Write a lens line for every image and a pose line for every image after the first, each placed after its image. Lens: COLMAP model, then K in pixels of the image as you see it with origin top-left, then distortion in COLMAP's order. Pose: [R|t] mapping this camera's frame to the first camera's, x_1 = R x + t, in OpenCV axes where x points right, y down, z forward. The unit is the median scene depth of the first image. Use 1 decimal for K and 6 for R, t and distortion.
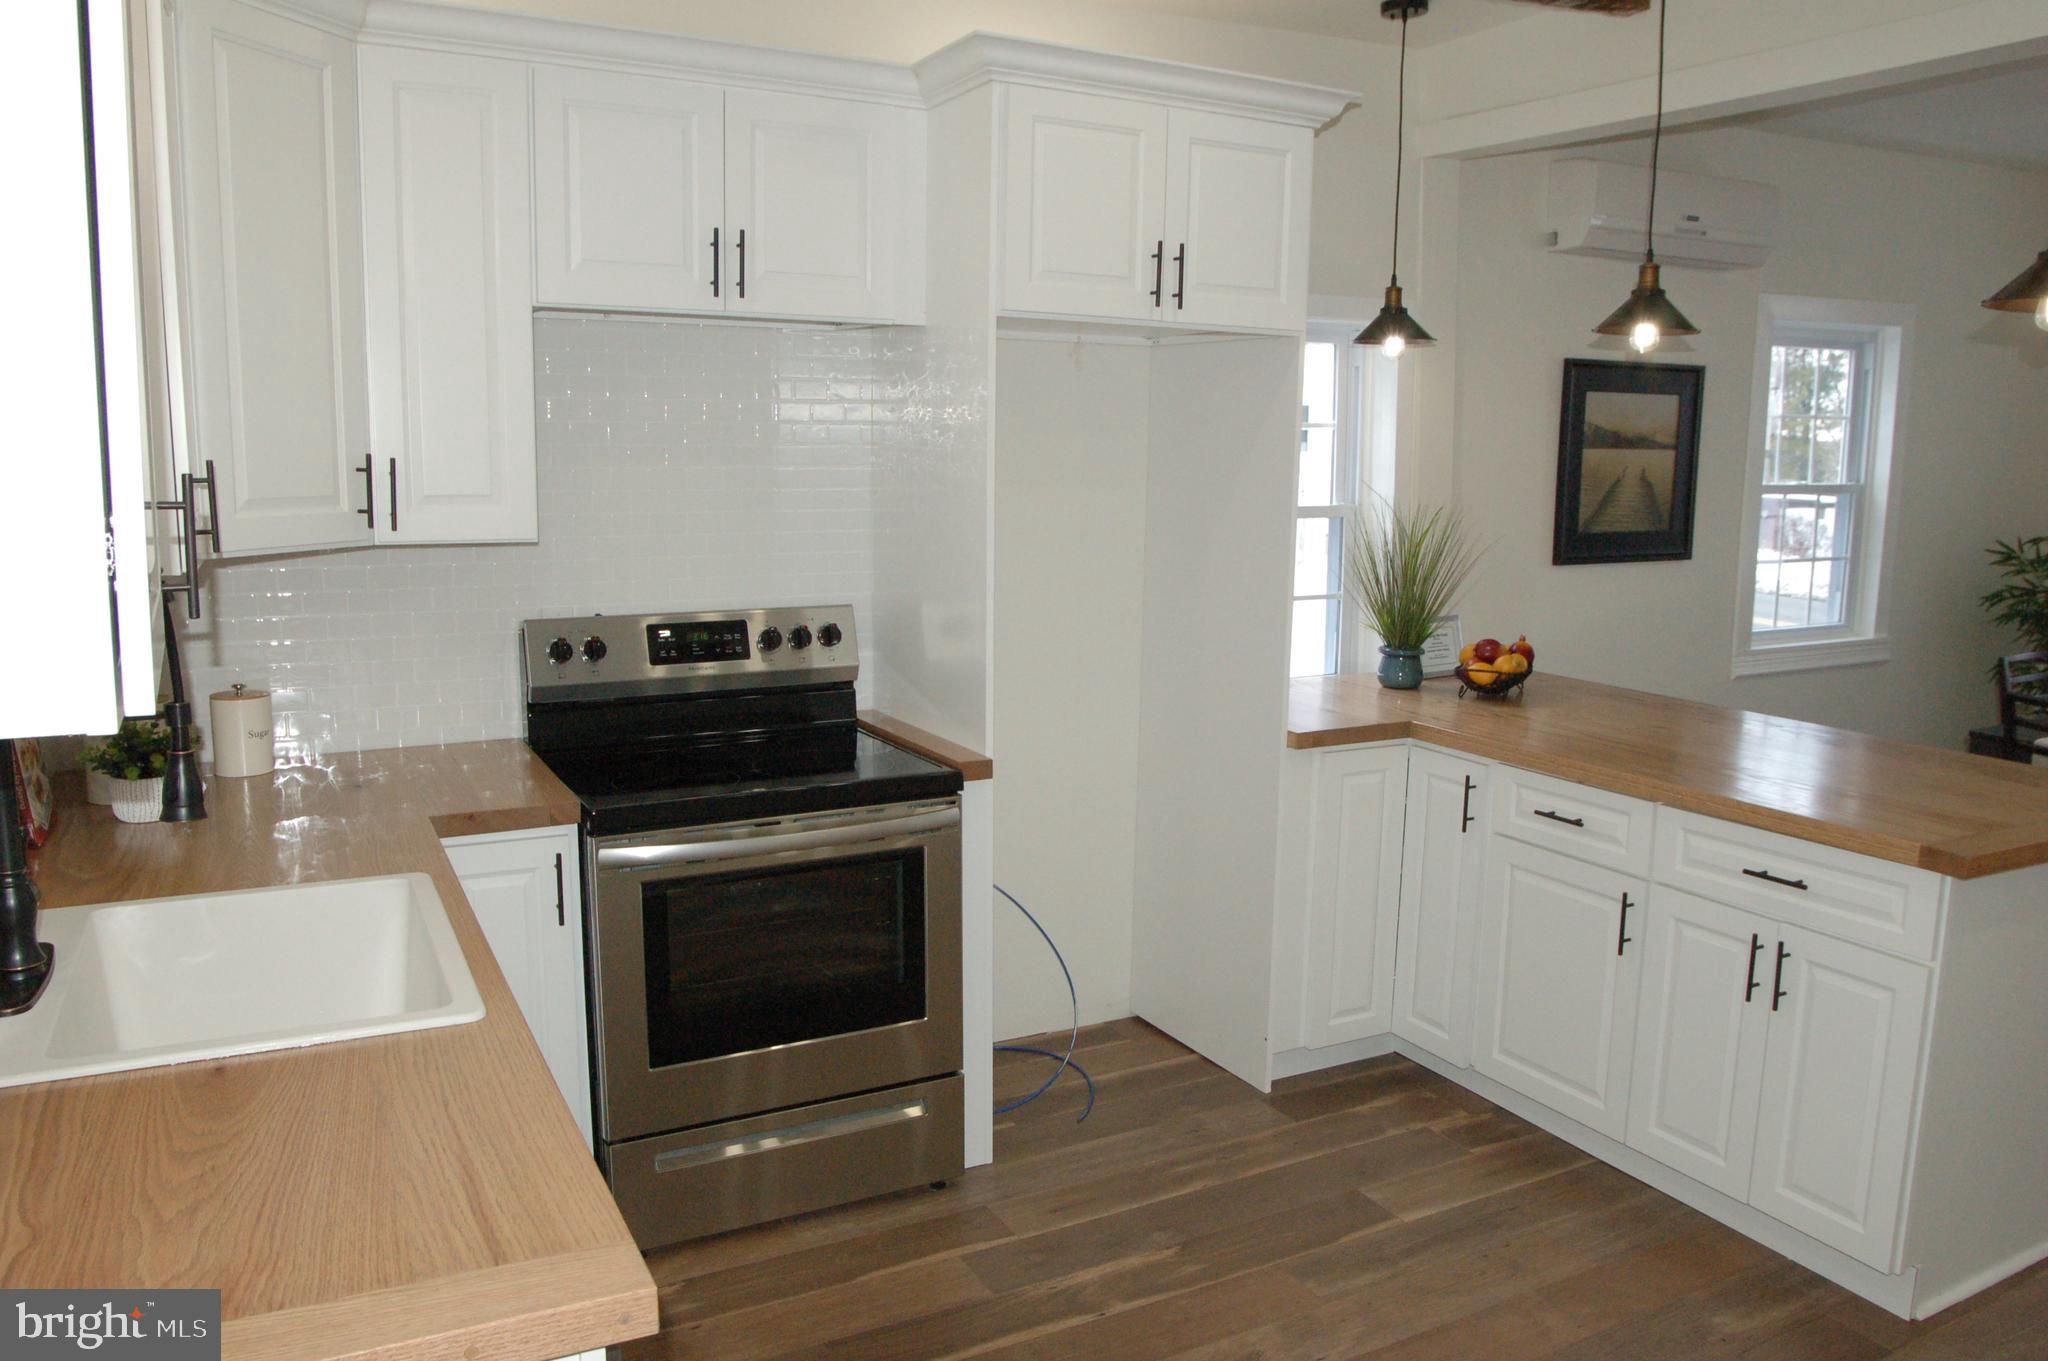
lens RADIAL K [[1515.1, 0, 1024.0], [0, 1515.1, 680.5], [0, 0, 1]] dist [-0.084975, 0.007115]
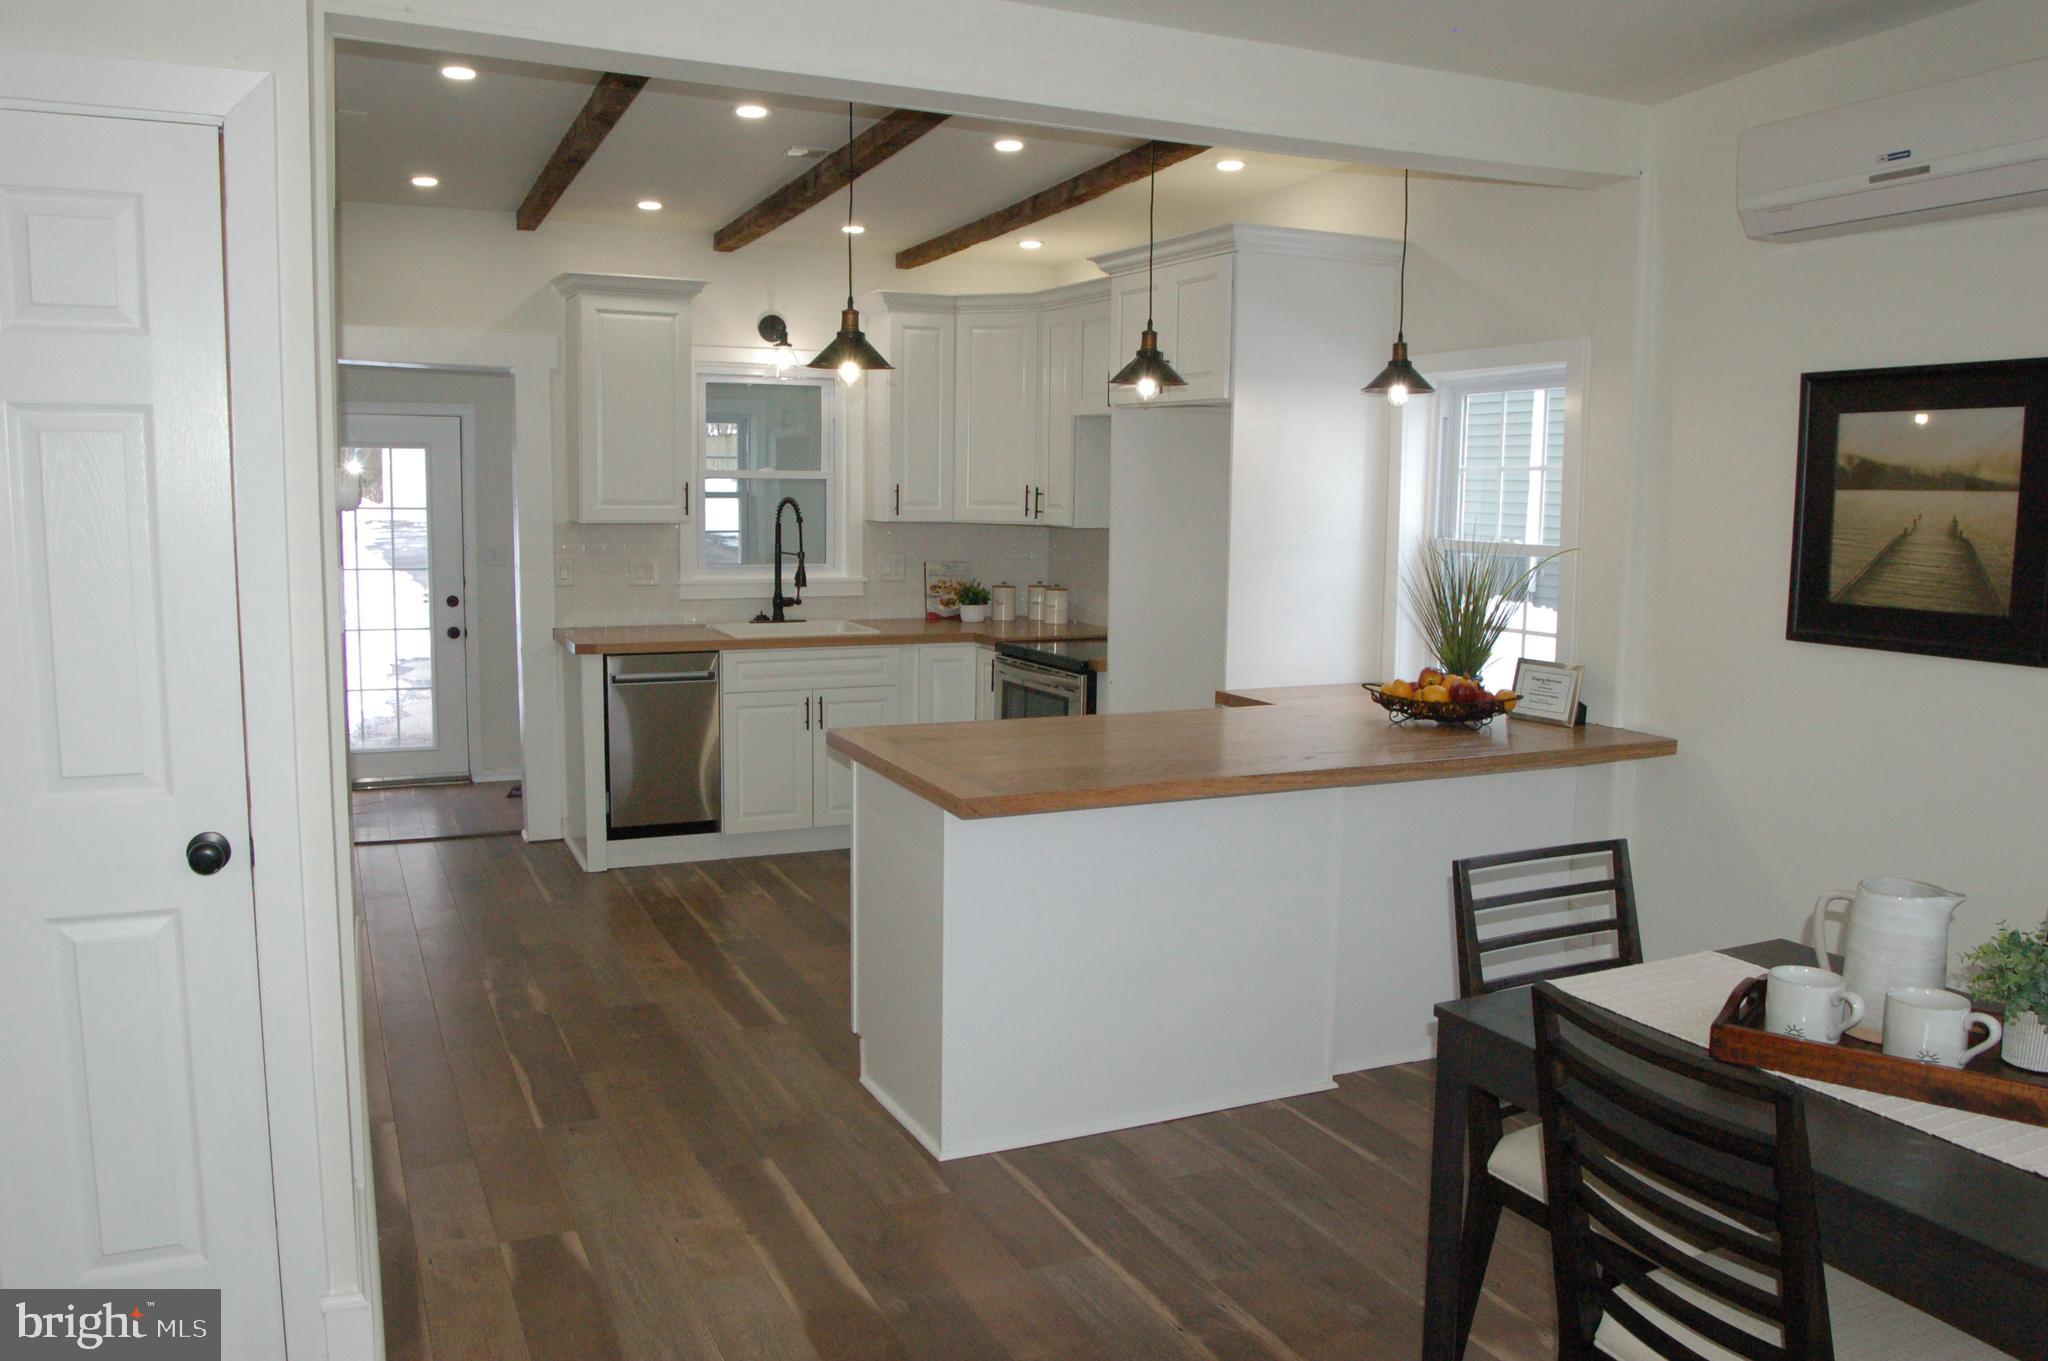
lens RADIAL K [[1515.1, 0, 1024.0], [0, 1515.1, 680.5], [0, 0, 1]] dist [-0.084975, 0.007115]
pose [[-0.038329, 0.115543, -0.992563, 1.408811], [-0.174407, 0.977273, 0.120498, -0.098896], [0.983927, 0.177728, -0.017306, 0.782077]]
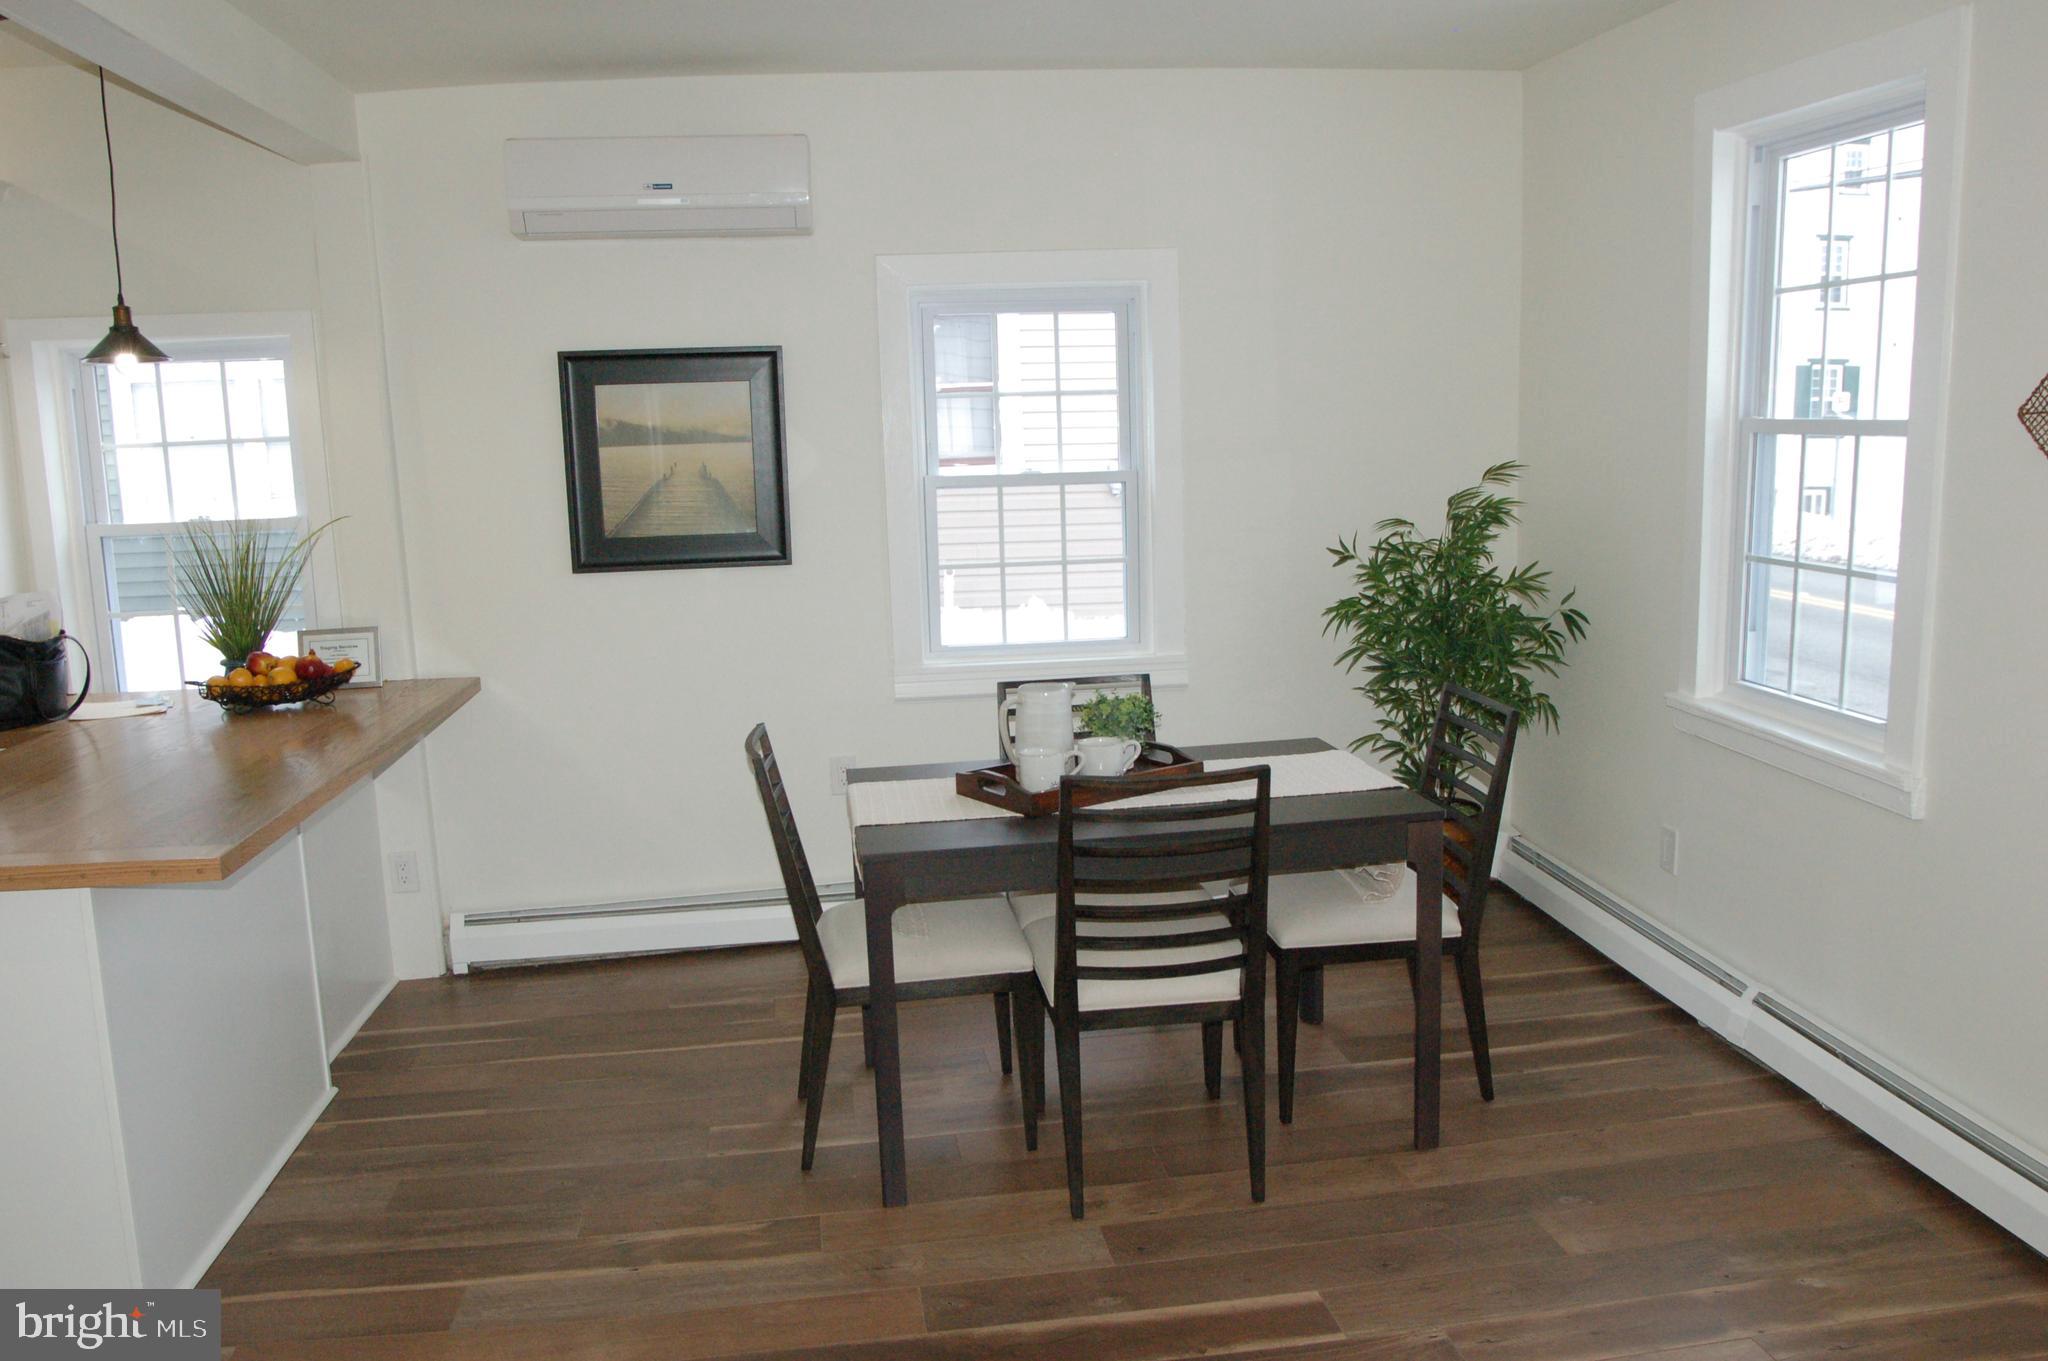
lens RADIAL K [[1515.1, 0, 1024.0], [0, 1515.1, 680.5], [0, 0, 1]] dist [-0.084975, 0.007115]
pose [[0.945907, 0.022486, -0.323658, 1.151939], [-0.022808, 0.999736, 0.002801, -0.023640], [0.323636, 0.004732, 0.946170, 0.256209]]
